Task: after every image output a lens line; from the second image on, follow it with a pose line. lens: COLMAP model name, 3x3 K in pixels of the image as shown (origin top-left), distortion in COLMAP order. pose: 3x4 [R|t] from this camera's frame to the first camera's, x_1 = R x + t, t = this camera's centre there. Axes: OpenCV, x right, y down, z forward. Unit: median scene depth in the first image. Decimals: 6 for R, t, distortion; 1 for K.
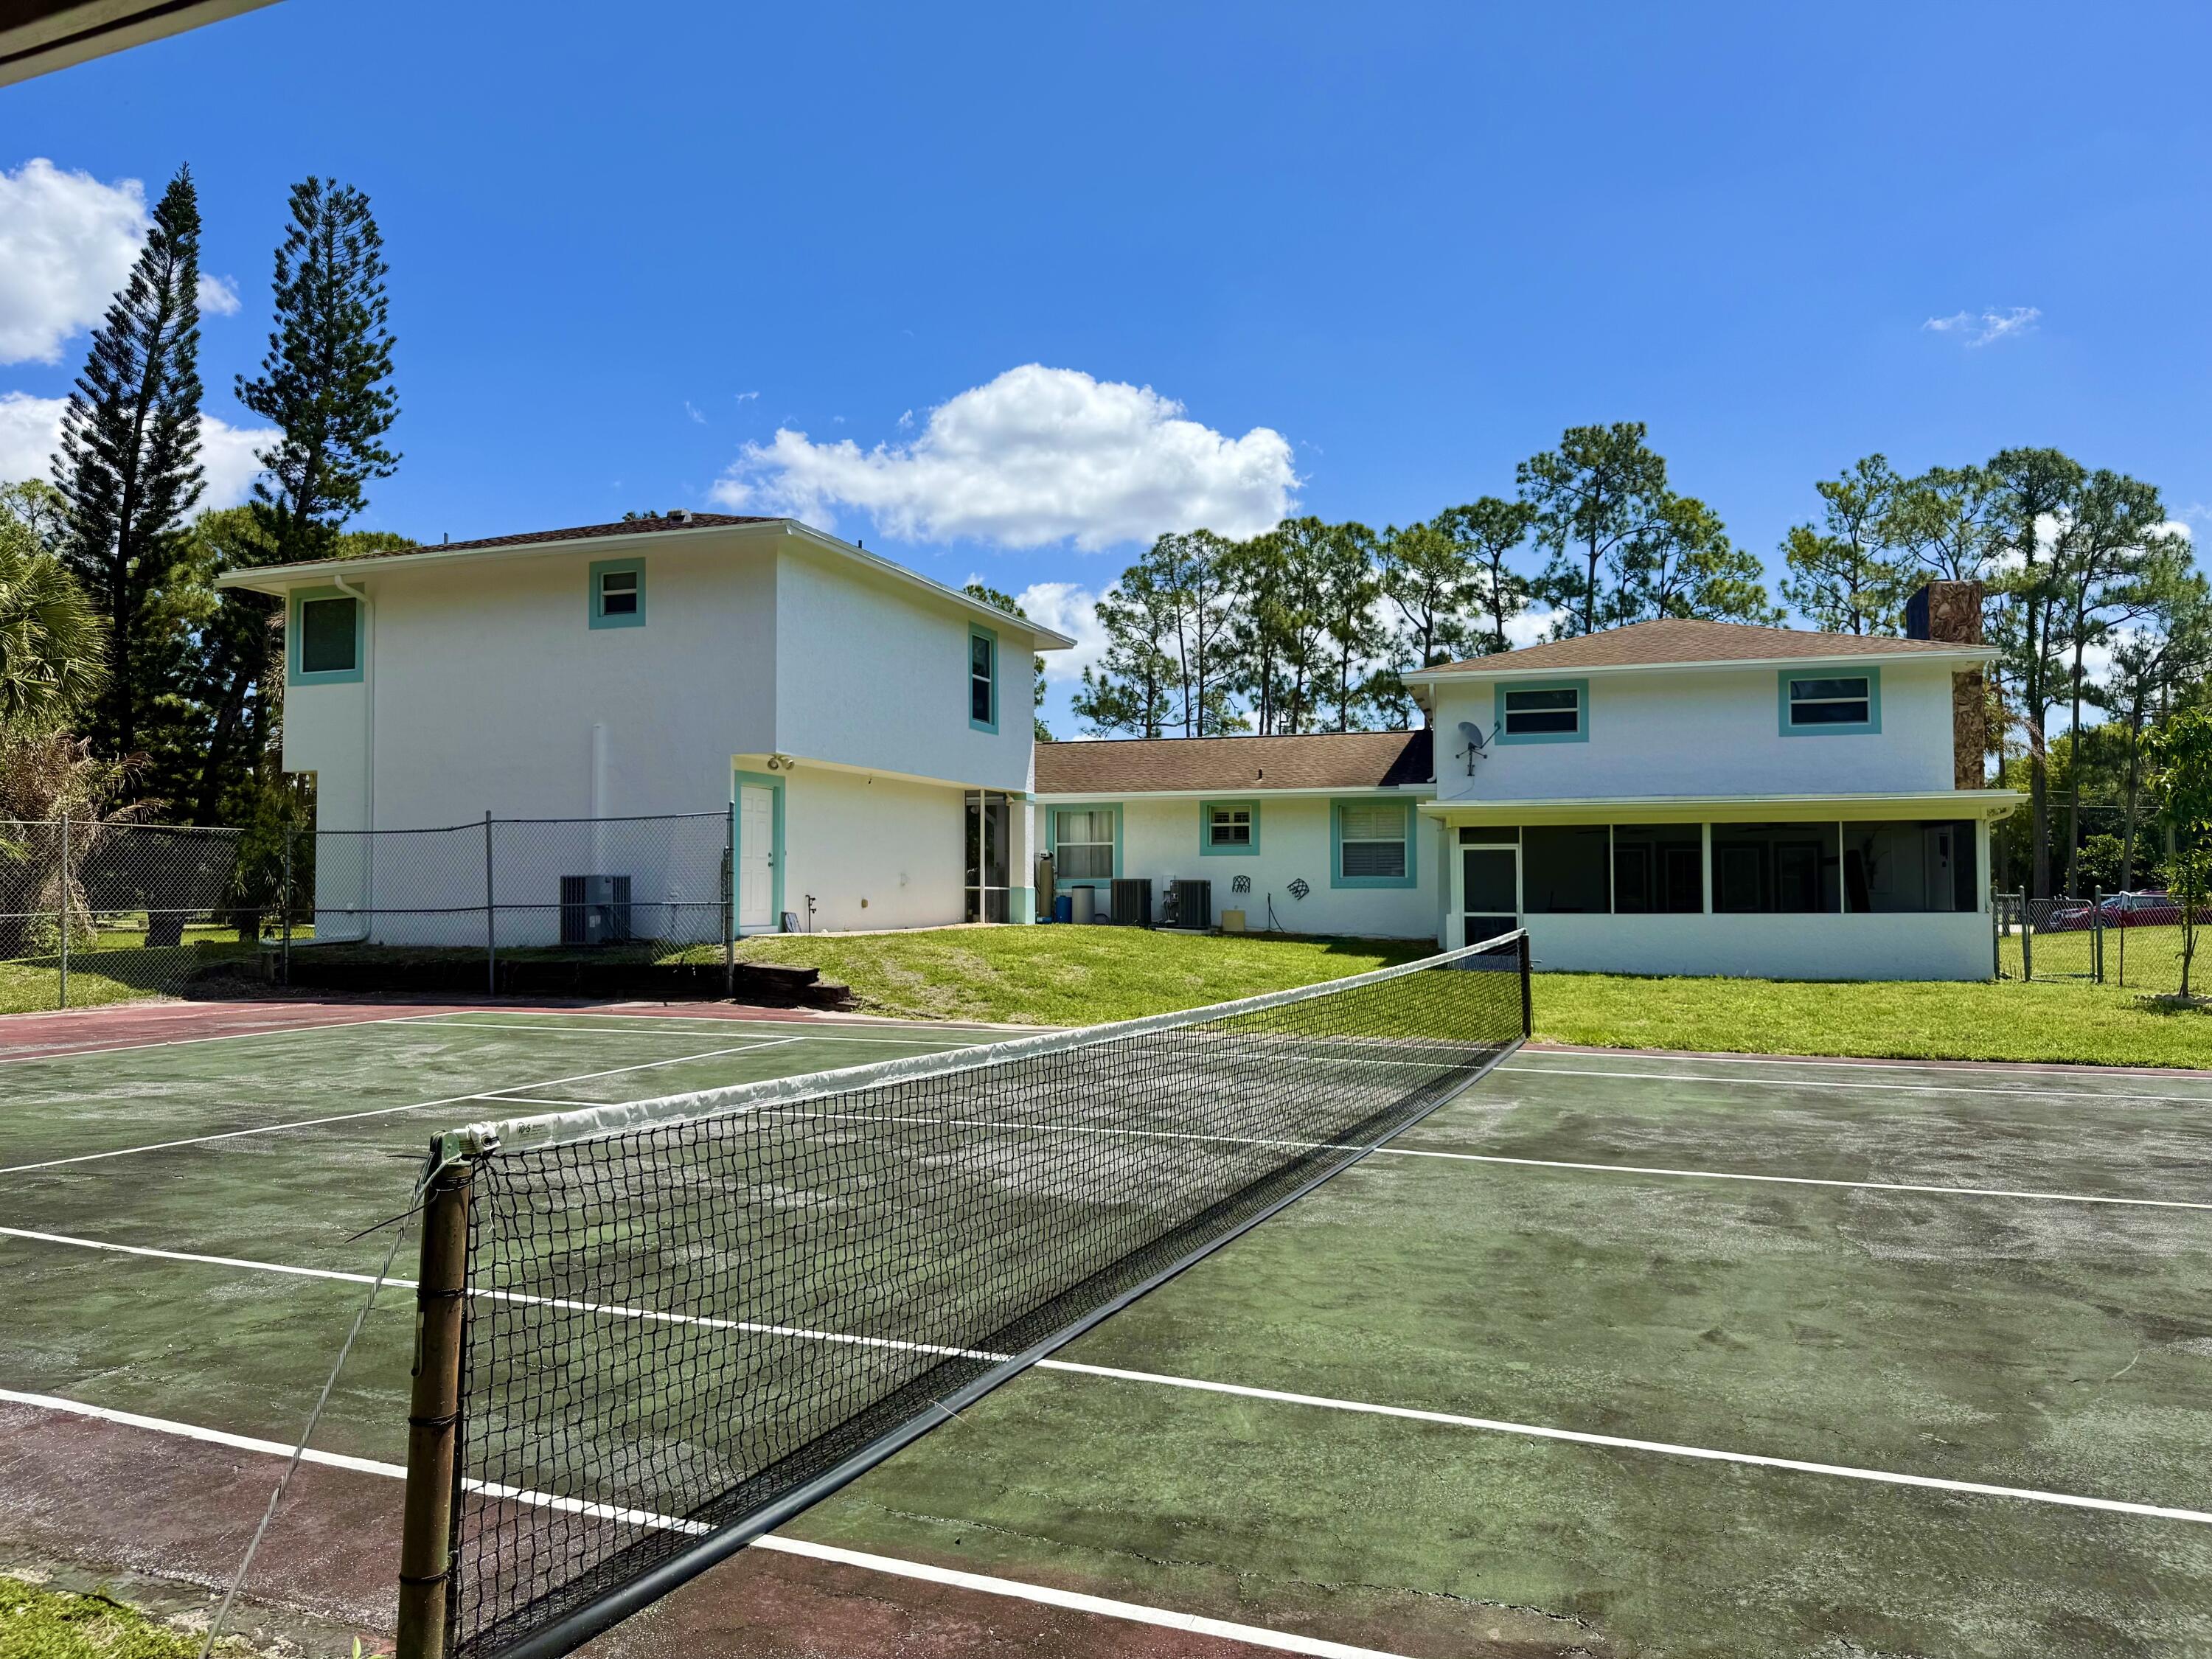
lens RADIAL K [[1567.8, 0, 1106.5], [0, 1567.8, 836.4], [0, 0, 1]] dist [0.060483, -0.061077]
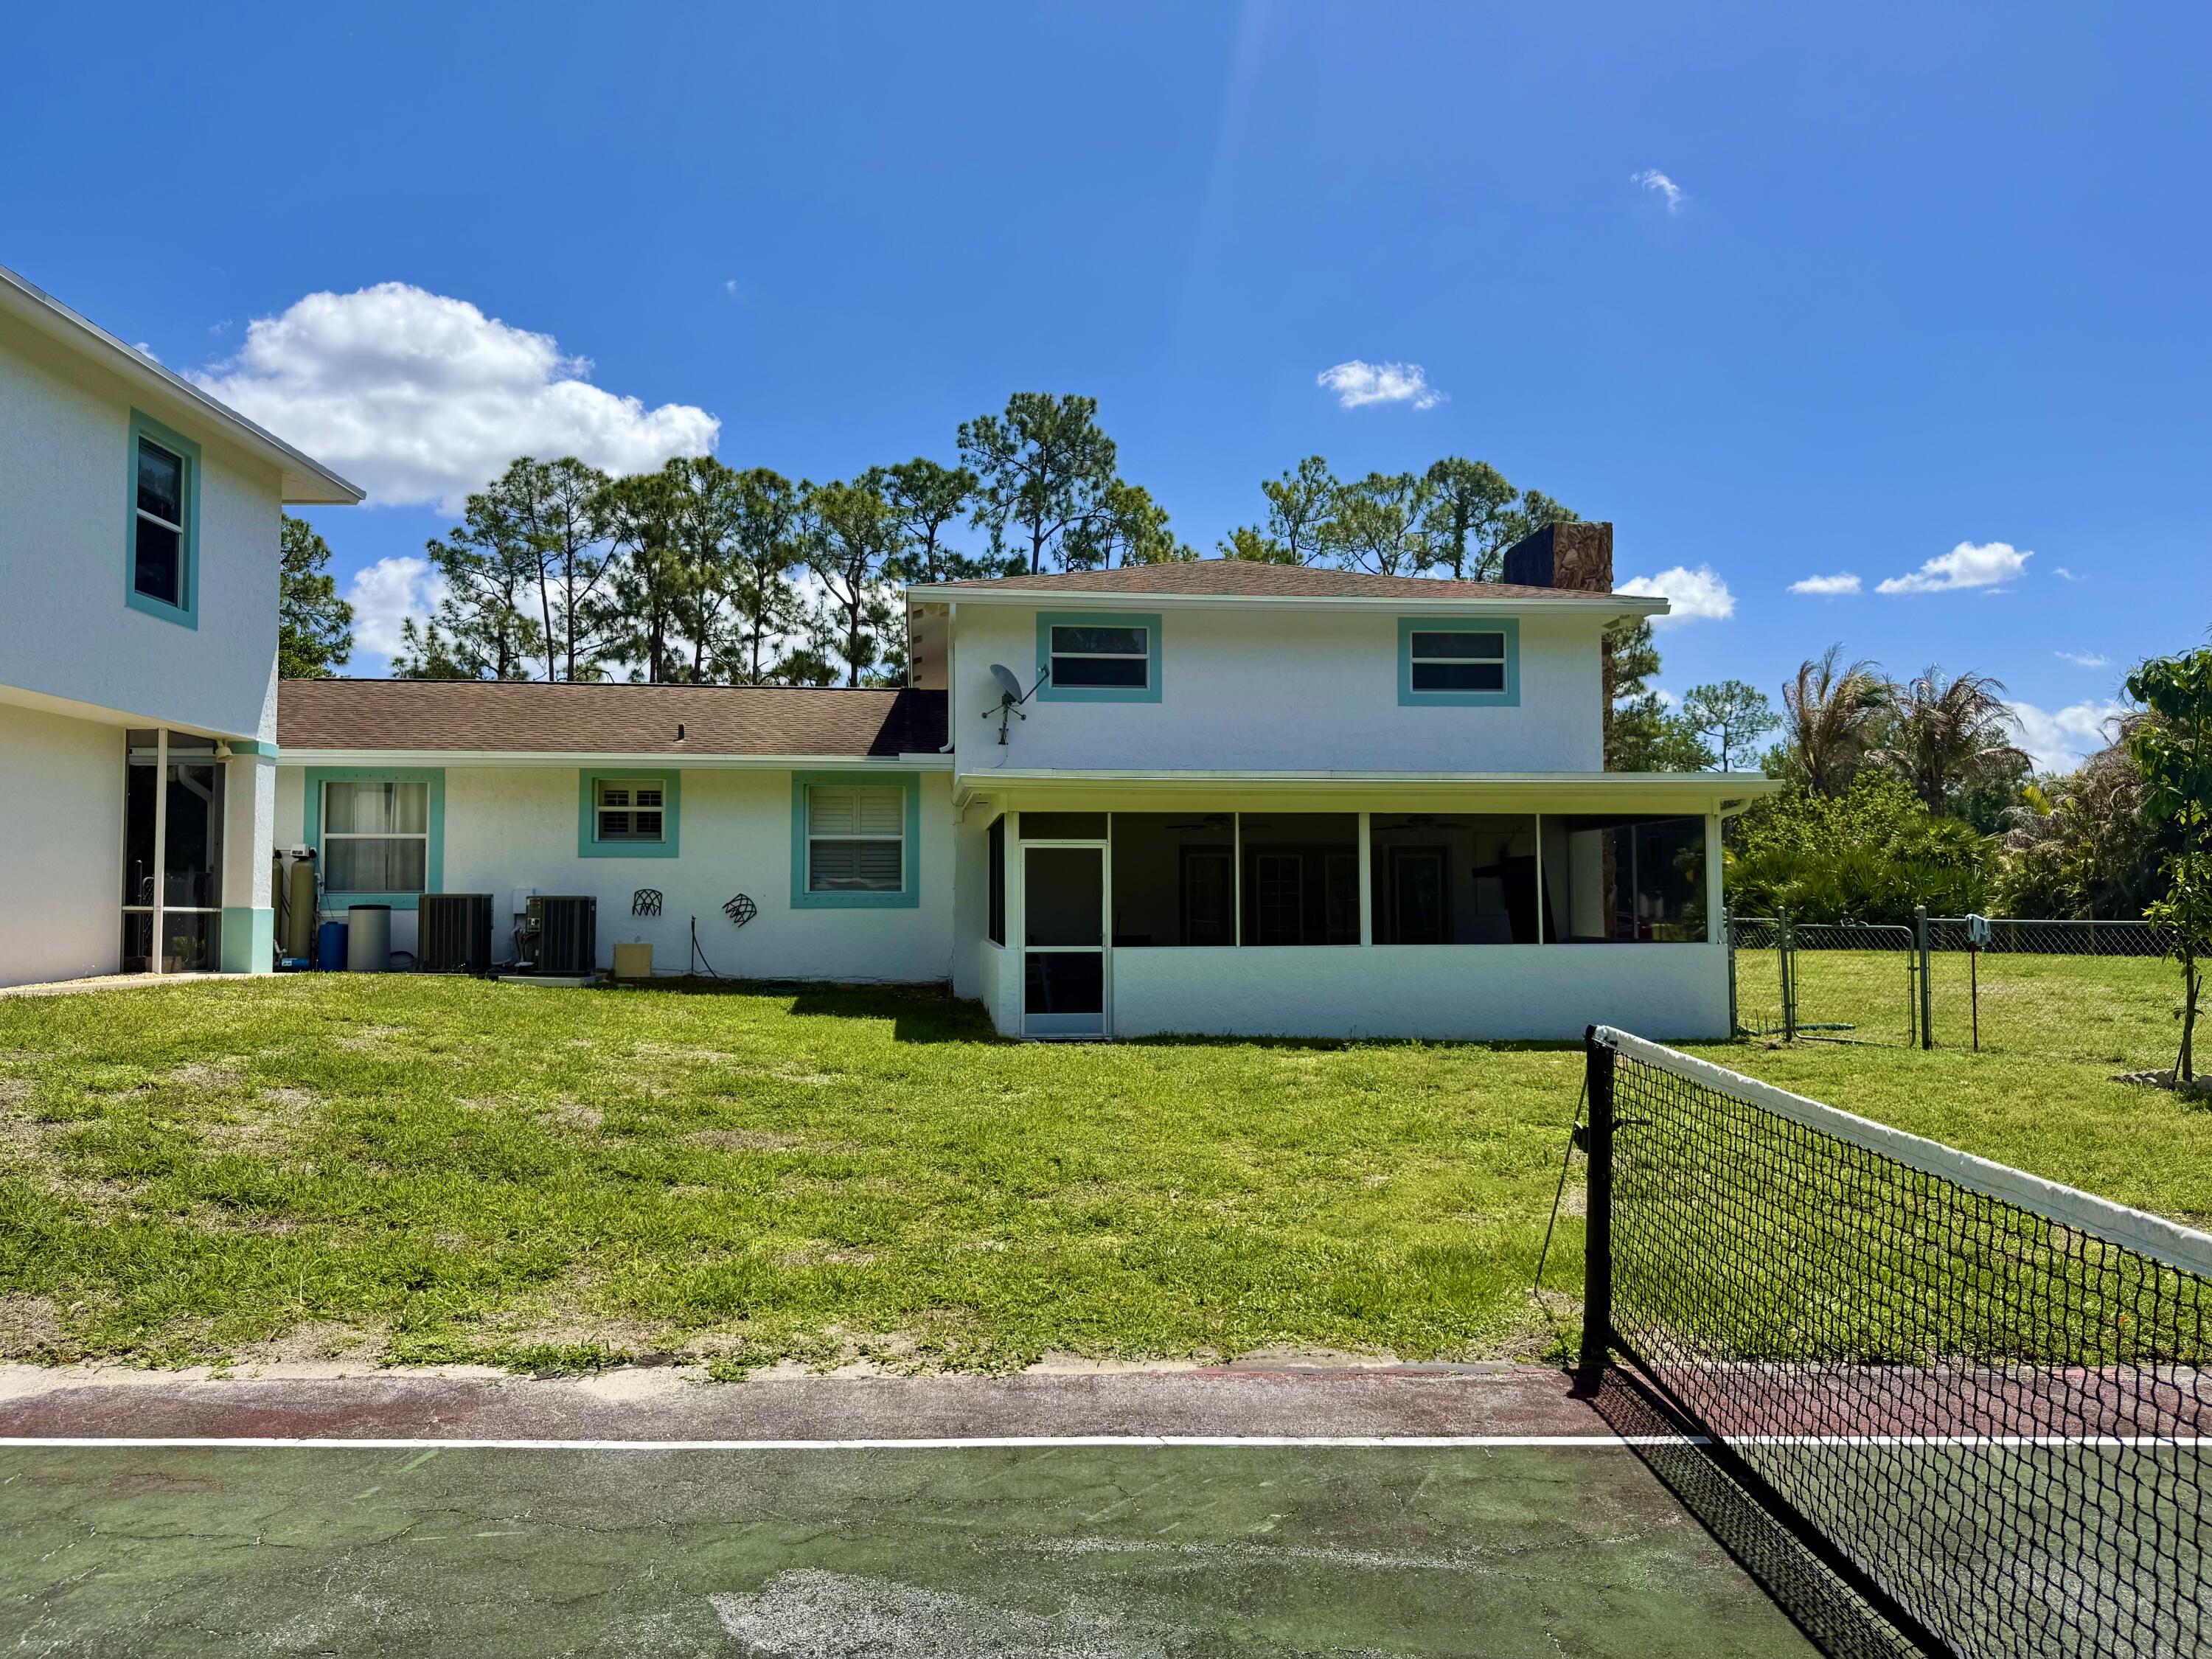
lens RADIAL K [[1567.8, 0, 1106.5], [0, 1567.8, 836.4], [0, 0, 1]] dist [0.060483, -0.061077]
pose [[0.923571, 0.018001, 0.383004, 0.012848], [-0.012990, 0.999793, -0.015665, 0.011201], [-0.383207, 0.009492, 0.923614, 0.336583]]
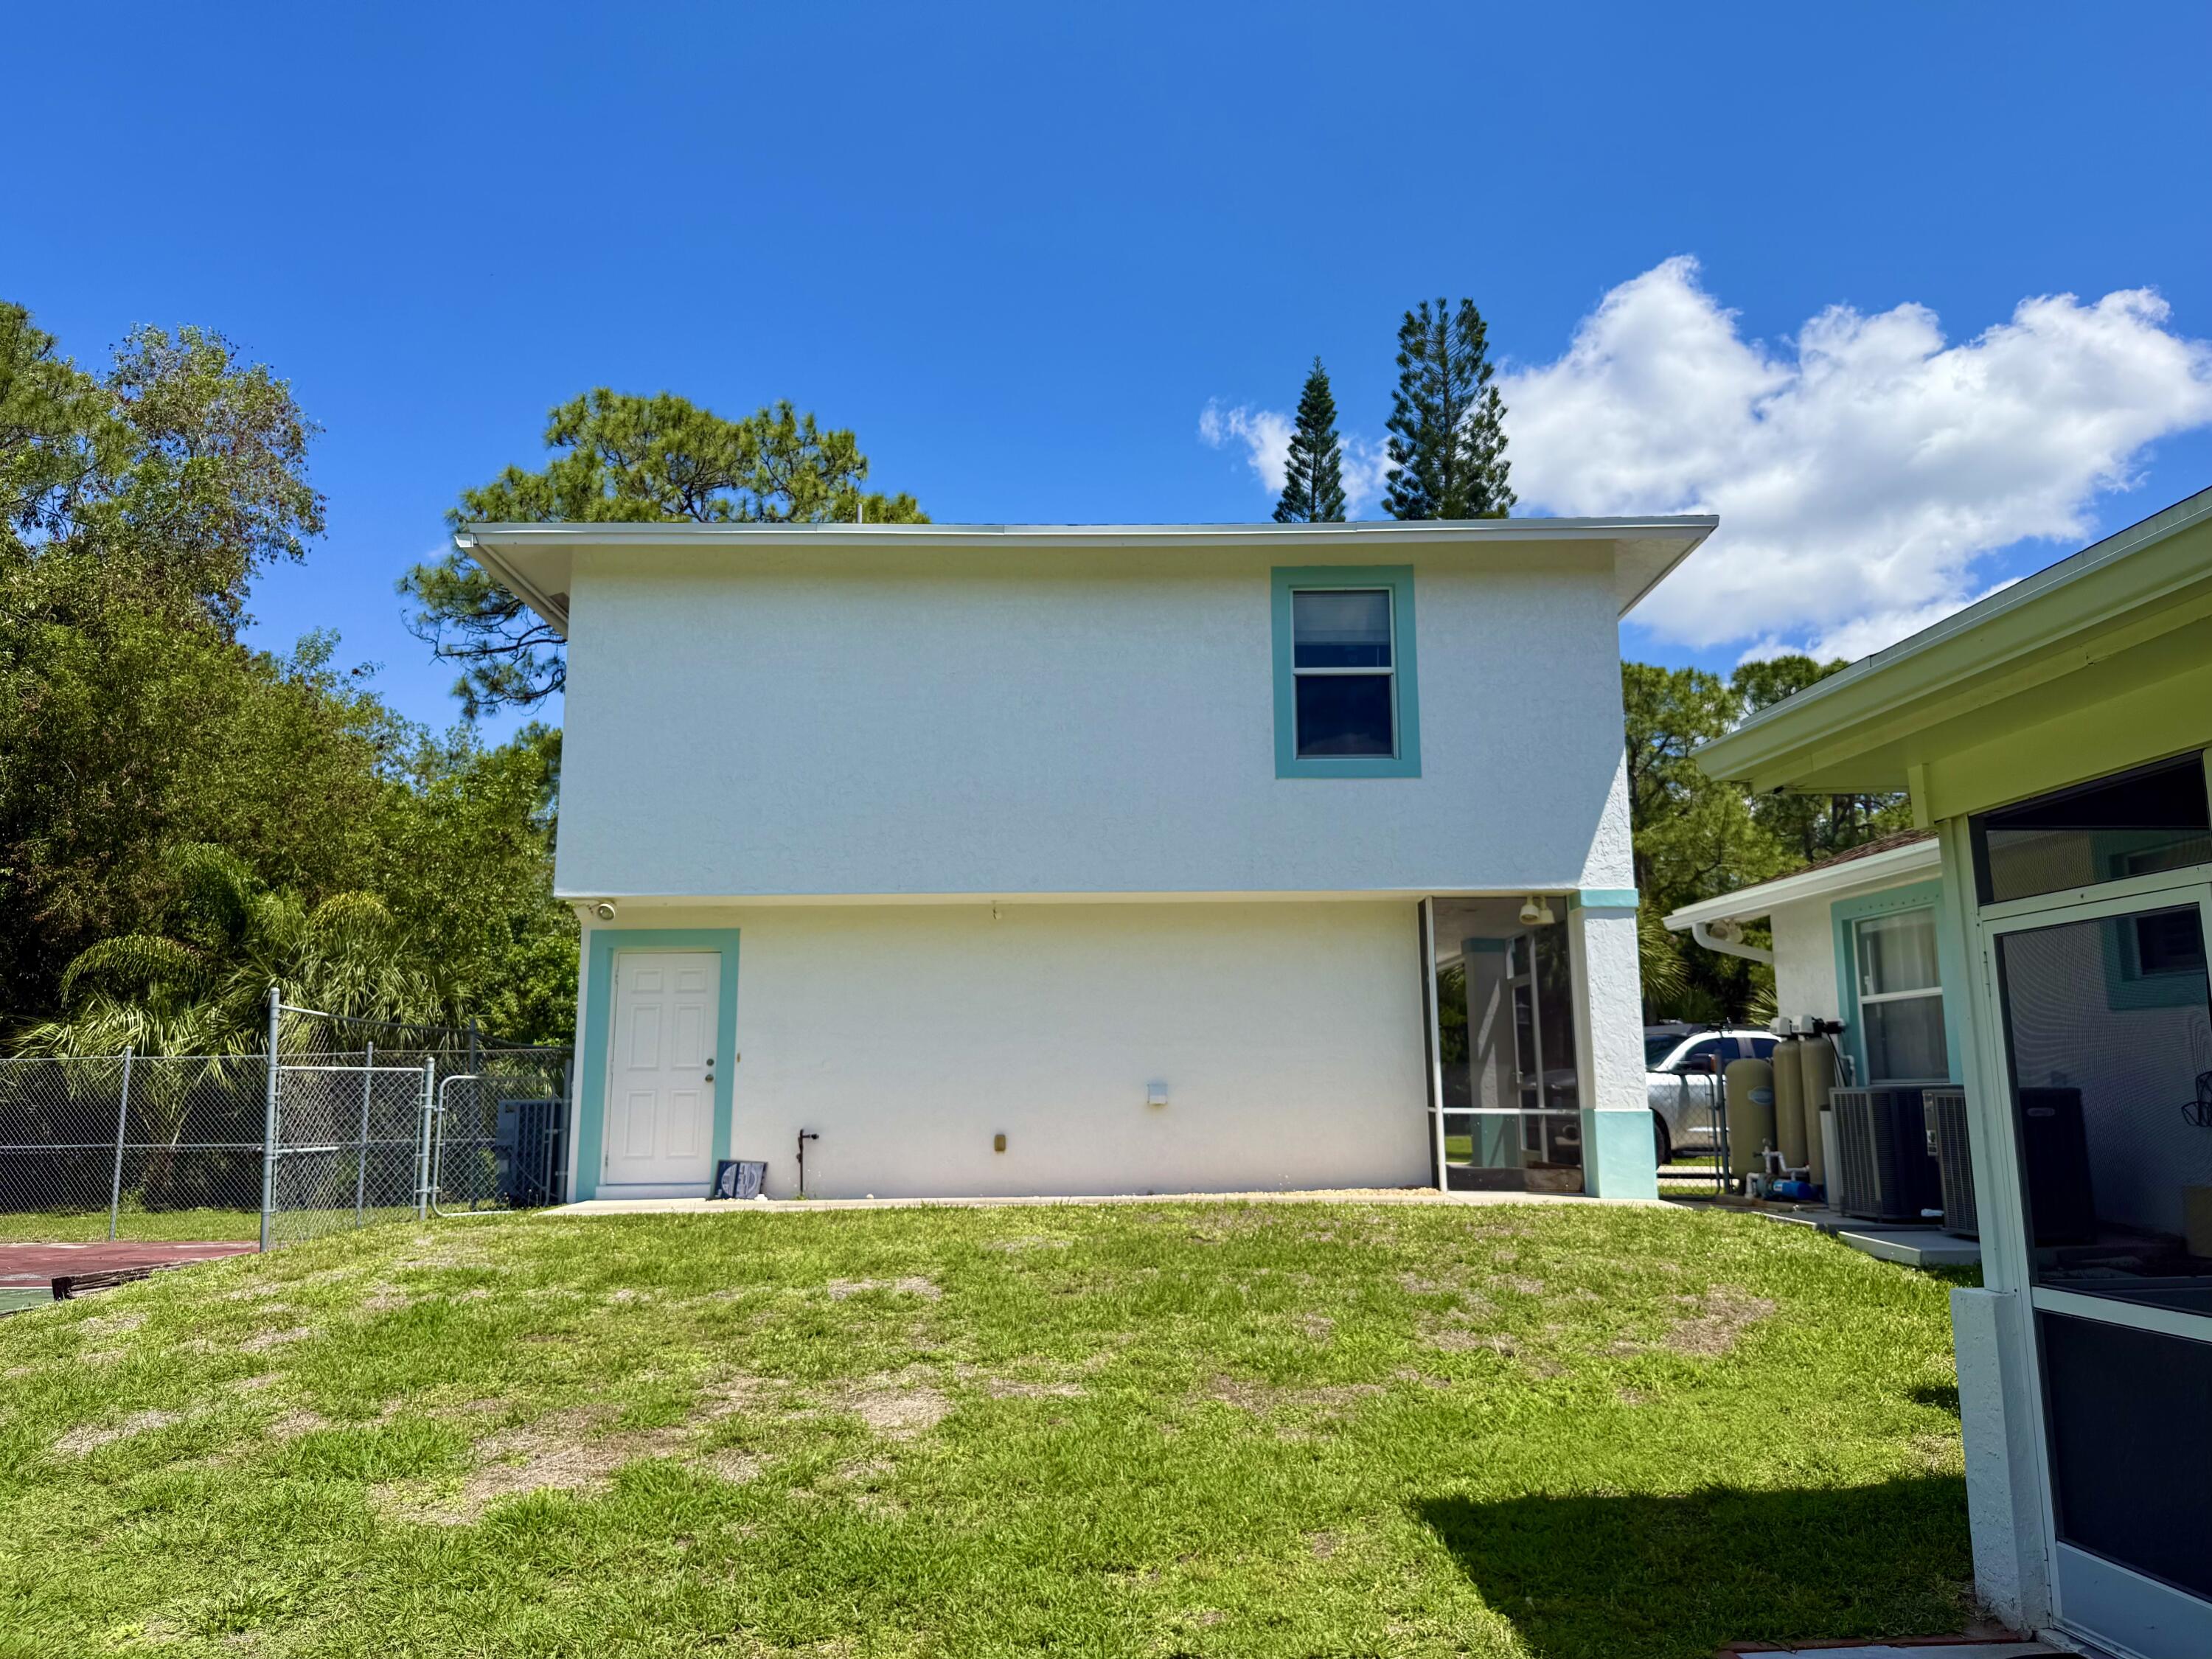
lens RADIAL K [[1567.8, 0, 1106.5], [0, 1567.8, 836.4], [0, 0, 1]] dist [0.060483, -0.061077]
pose [[0.314052, -0.155752, -0.936543, 0.311624], [0.040318, 0.987750, -0.150748, 0.017808], [0.948549, 0.009584, 0.316484, 0.709239]]
